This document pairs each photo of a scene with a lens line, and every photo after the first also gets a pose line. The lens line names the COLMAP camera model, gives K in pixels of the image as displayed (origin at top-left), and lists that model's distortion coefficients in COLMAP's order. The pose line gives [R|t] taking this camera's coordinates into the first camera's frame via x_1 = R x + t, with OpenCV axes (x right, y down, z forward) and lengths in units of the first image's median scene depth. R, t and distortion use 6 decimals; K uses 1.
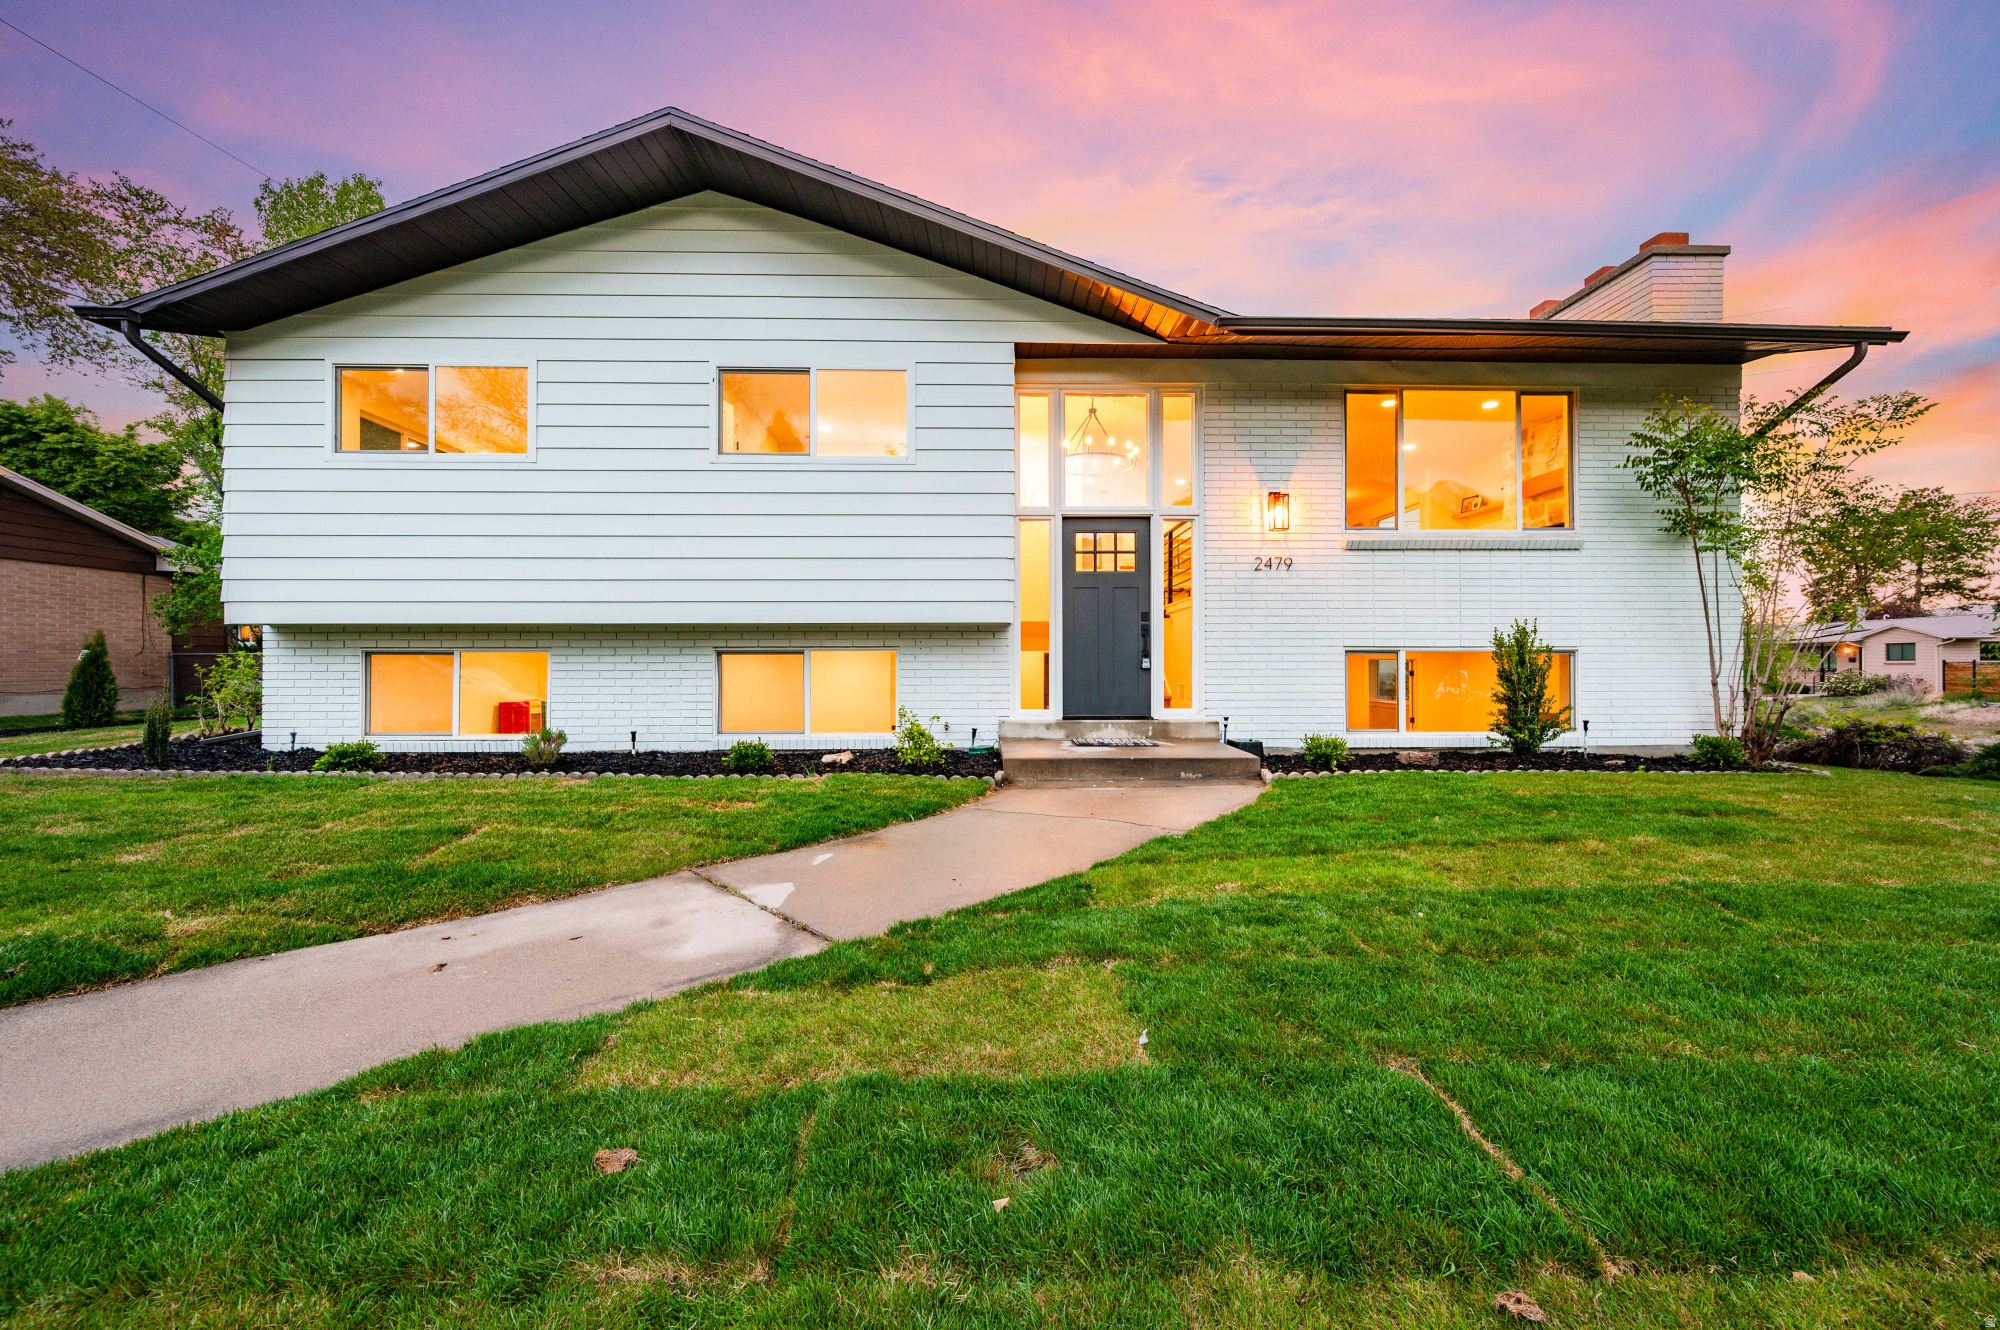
lens RADIAL K [[797.9, 0, 997.4], [0, 797.9, 659.2], [0, 0, 1]] dist [-0.007855, 0.000396]
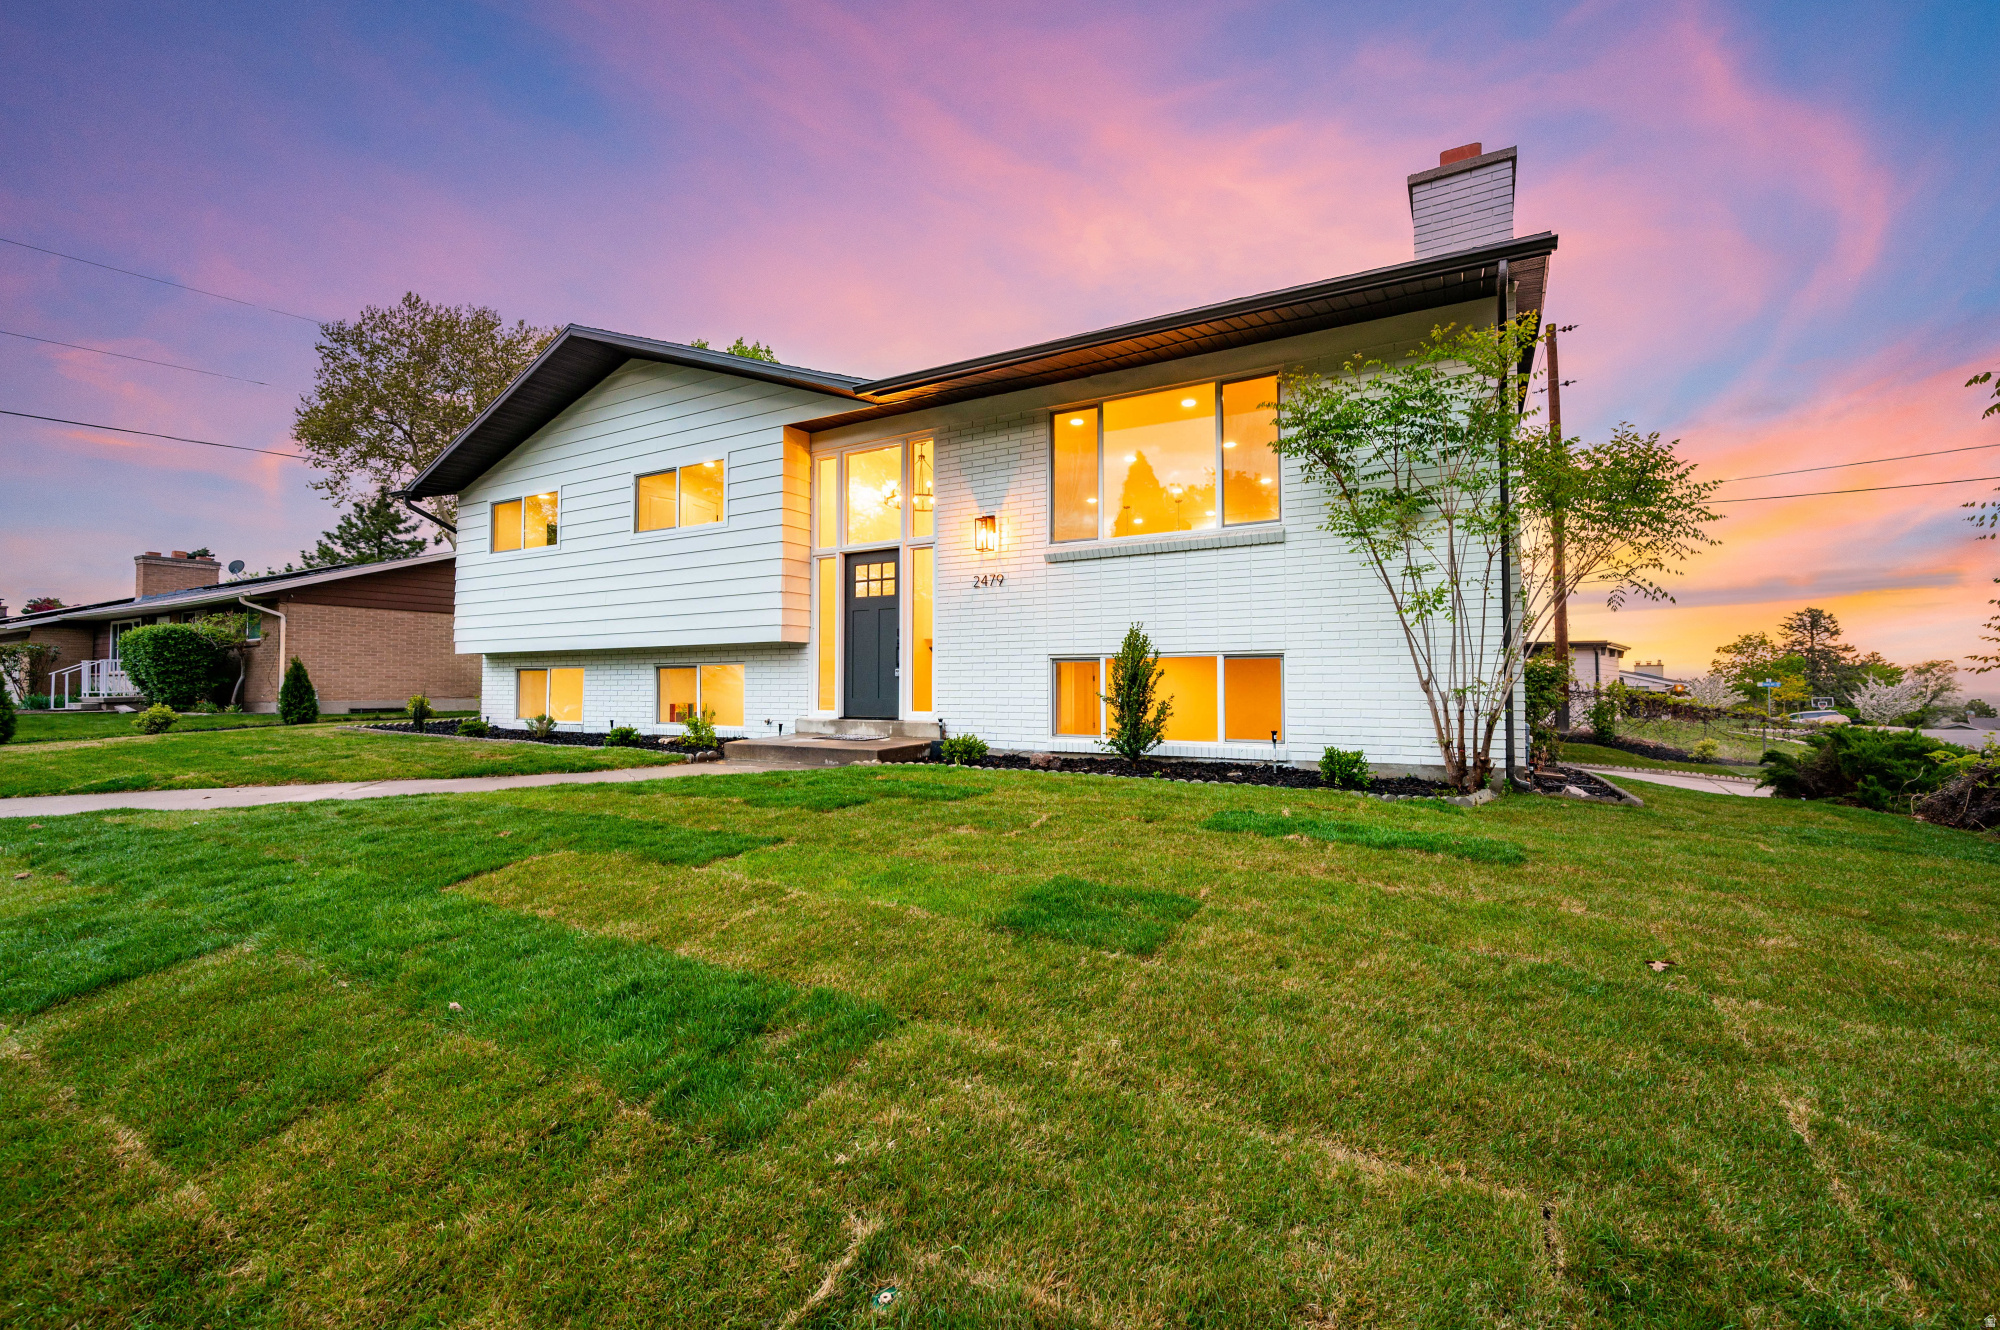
lens RADIAL K [[833.0, 0, 1013.0], [0, 833.0, 654.8], [0, 0, 1]] dist [-0.013889, -0.000008]
pose [[0.861479, -0.018677, -0.507449, 0.963661], [0.012881, 0.999806, -0.014931, 0.000286], [0.507629, 0.006326, 0.861552, 0.023649]]
